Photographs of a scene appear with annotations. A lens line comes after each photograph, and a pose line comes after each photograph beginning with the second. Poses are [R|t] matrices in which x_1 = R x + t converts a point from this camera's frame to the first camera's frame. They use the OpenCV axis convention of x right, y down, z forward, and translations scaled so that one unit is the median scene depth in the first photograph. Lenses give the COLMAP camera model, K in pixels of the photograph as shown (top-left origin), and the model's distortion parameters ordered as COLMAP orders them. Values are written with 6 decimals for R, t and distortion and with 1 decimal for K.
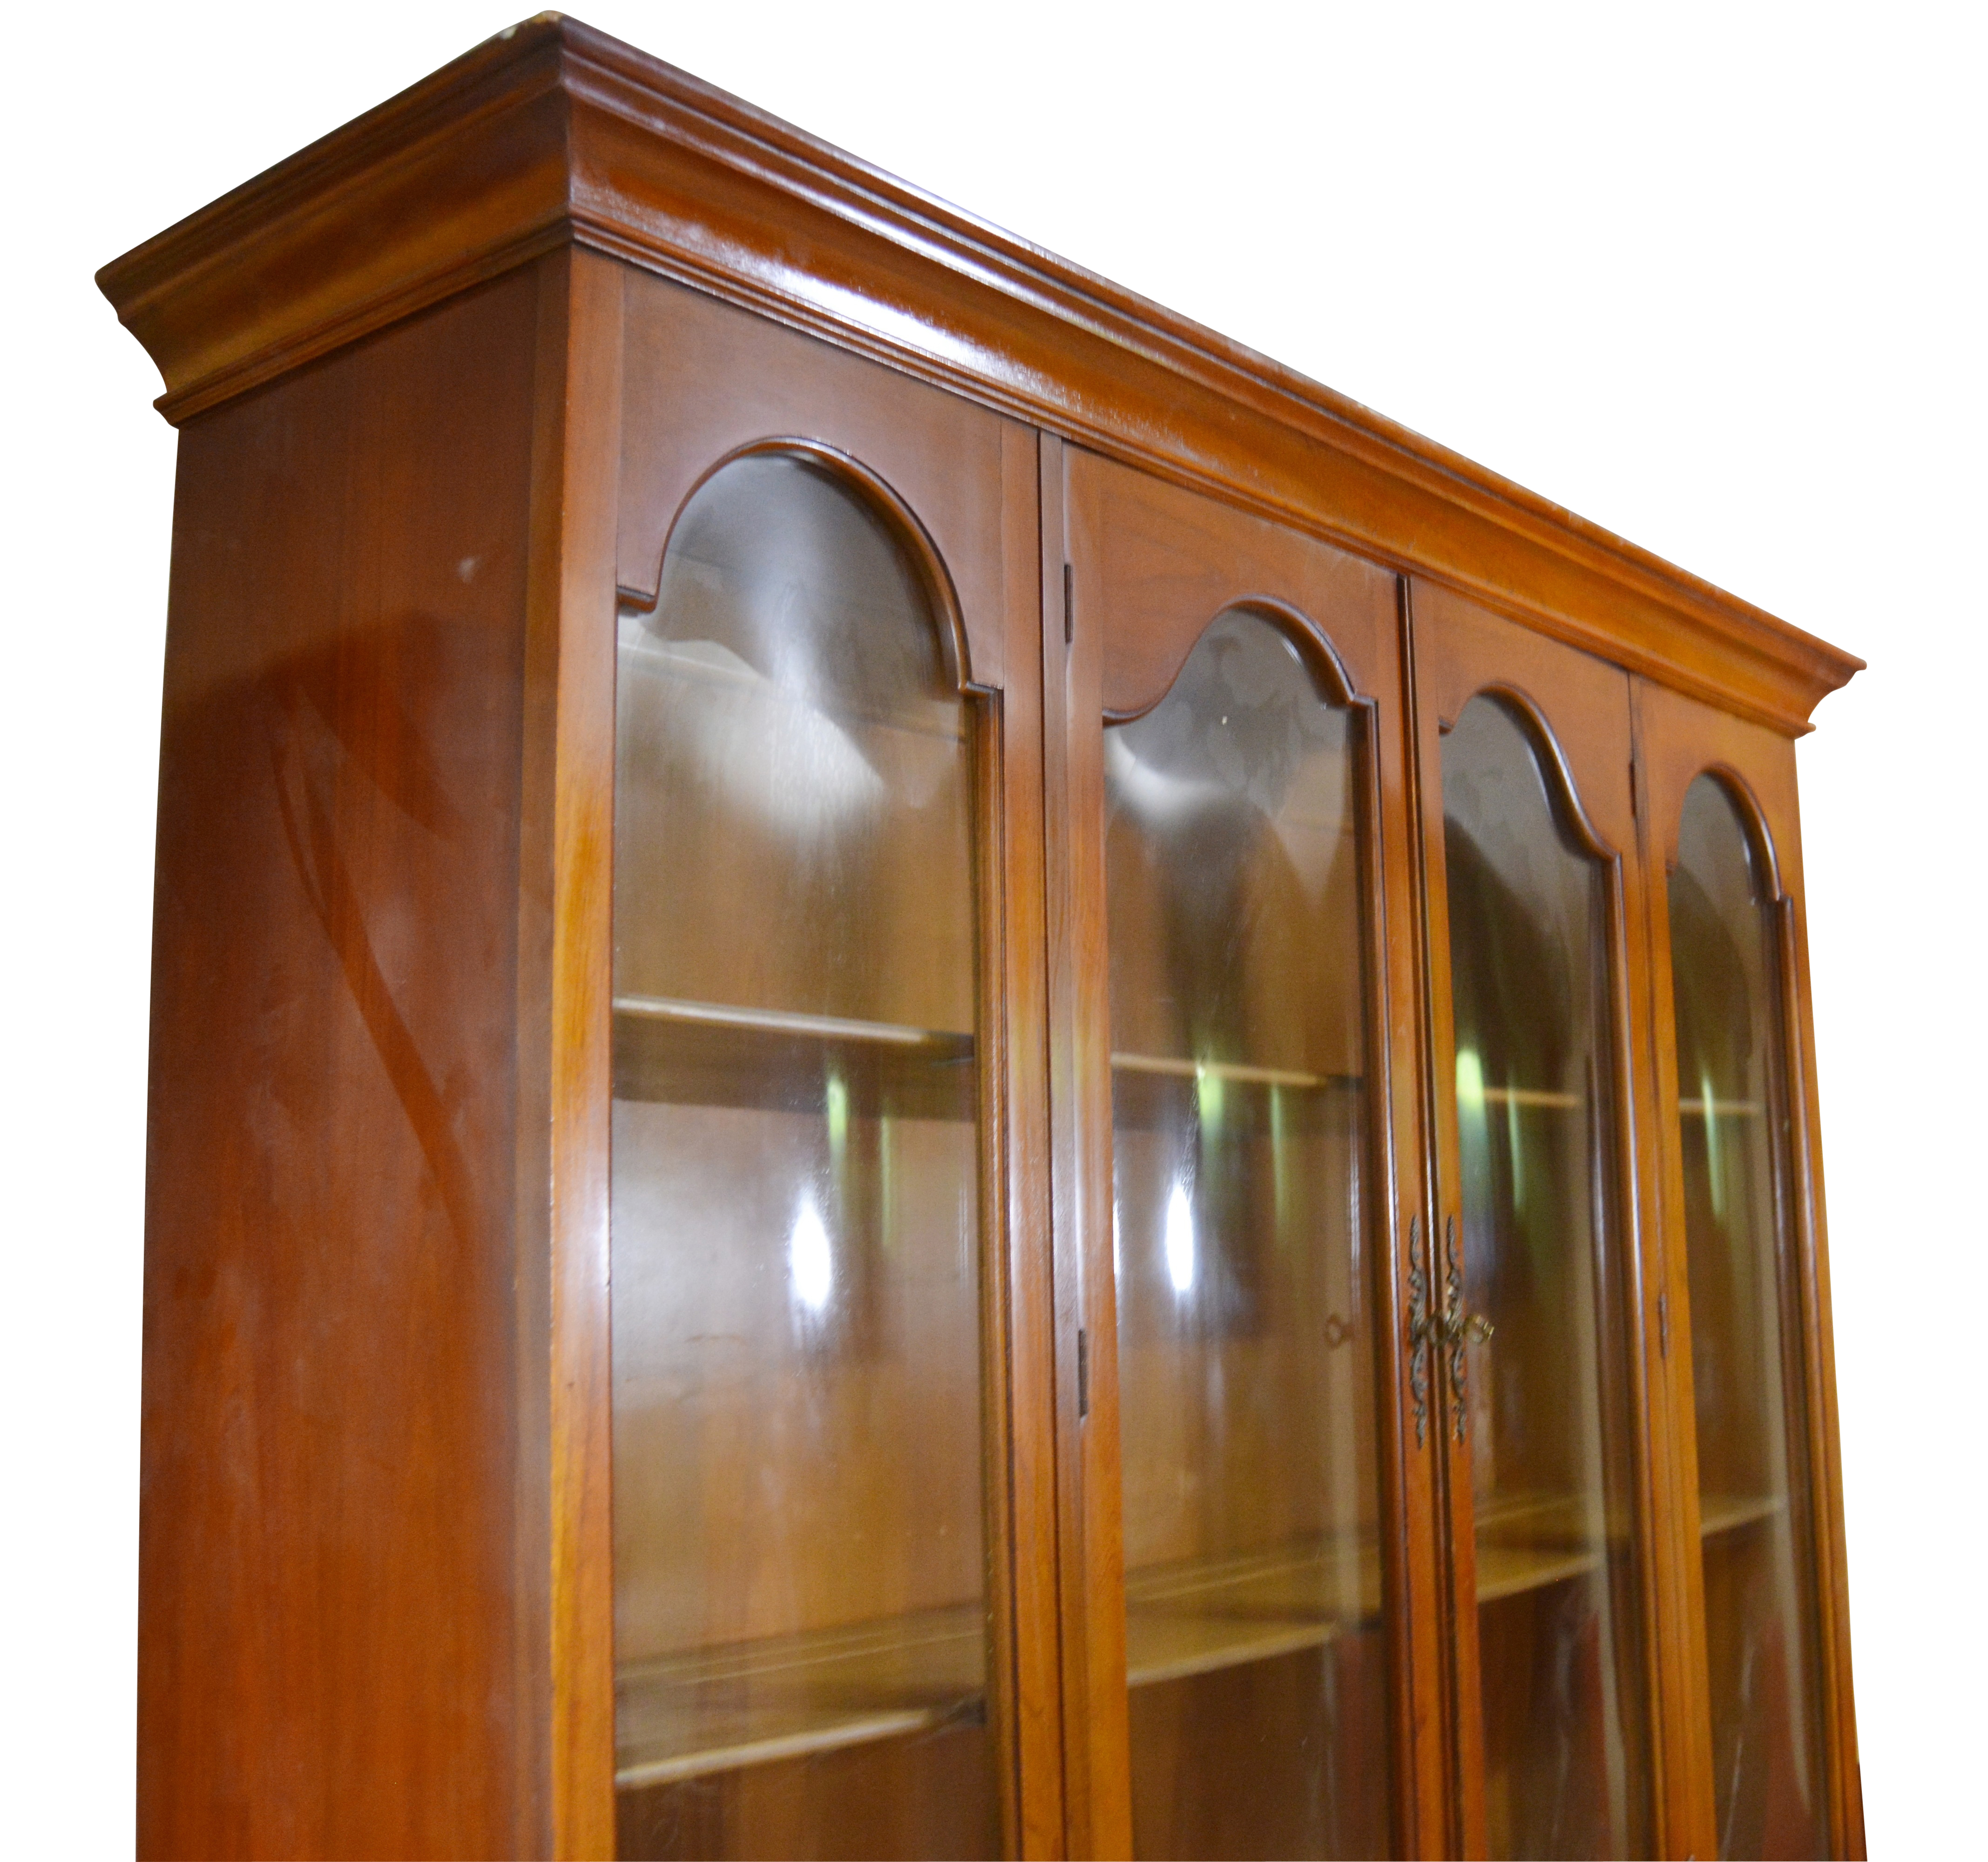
lens RADIAL K [[2373.3, 0, 1186.6], [0, 2373.3, 930.9], [0, 0, 1]] dist [-0.071442, 0.052964]
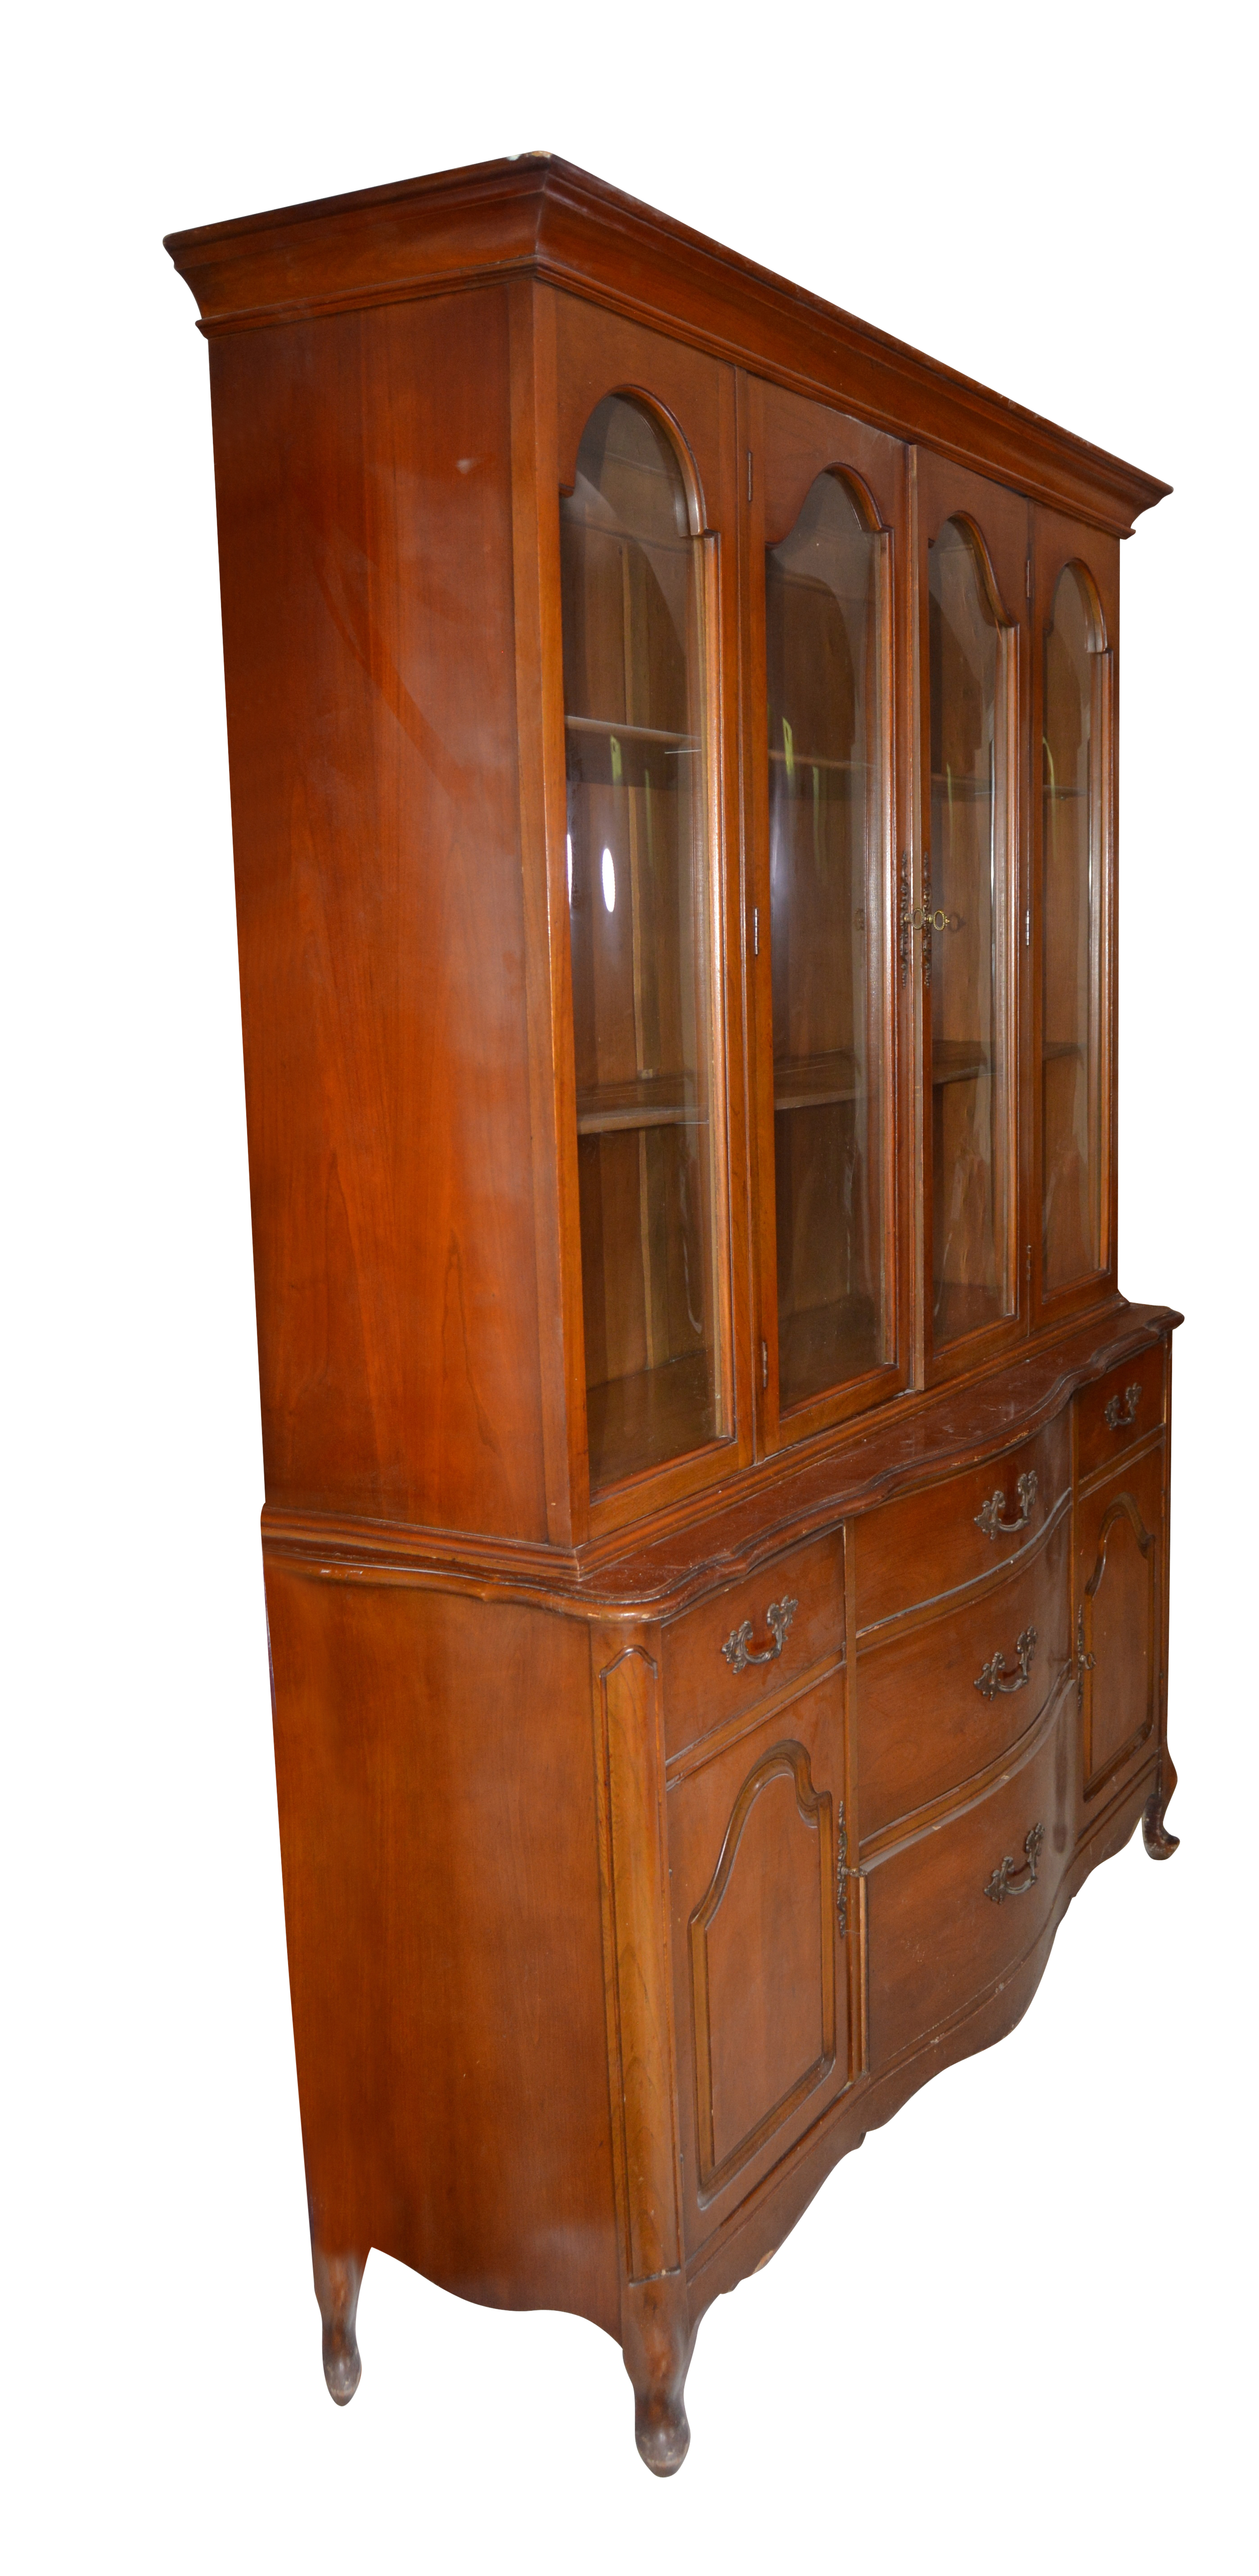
lens RADIAL K [[2343.5, 0, 801.4], [0, 2343.5, 1283.8], [0, 0, 1]] dist [-0.063061, -0.005236]
pose [[0.983515, -0.015941, 0.180124, -0.339837], [-0.035805, 0.959216, 0.280396, -0.056052], [-0.177248, -0.282223, 0.942833, -0.766220]]
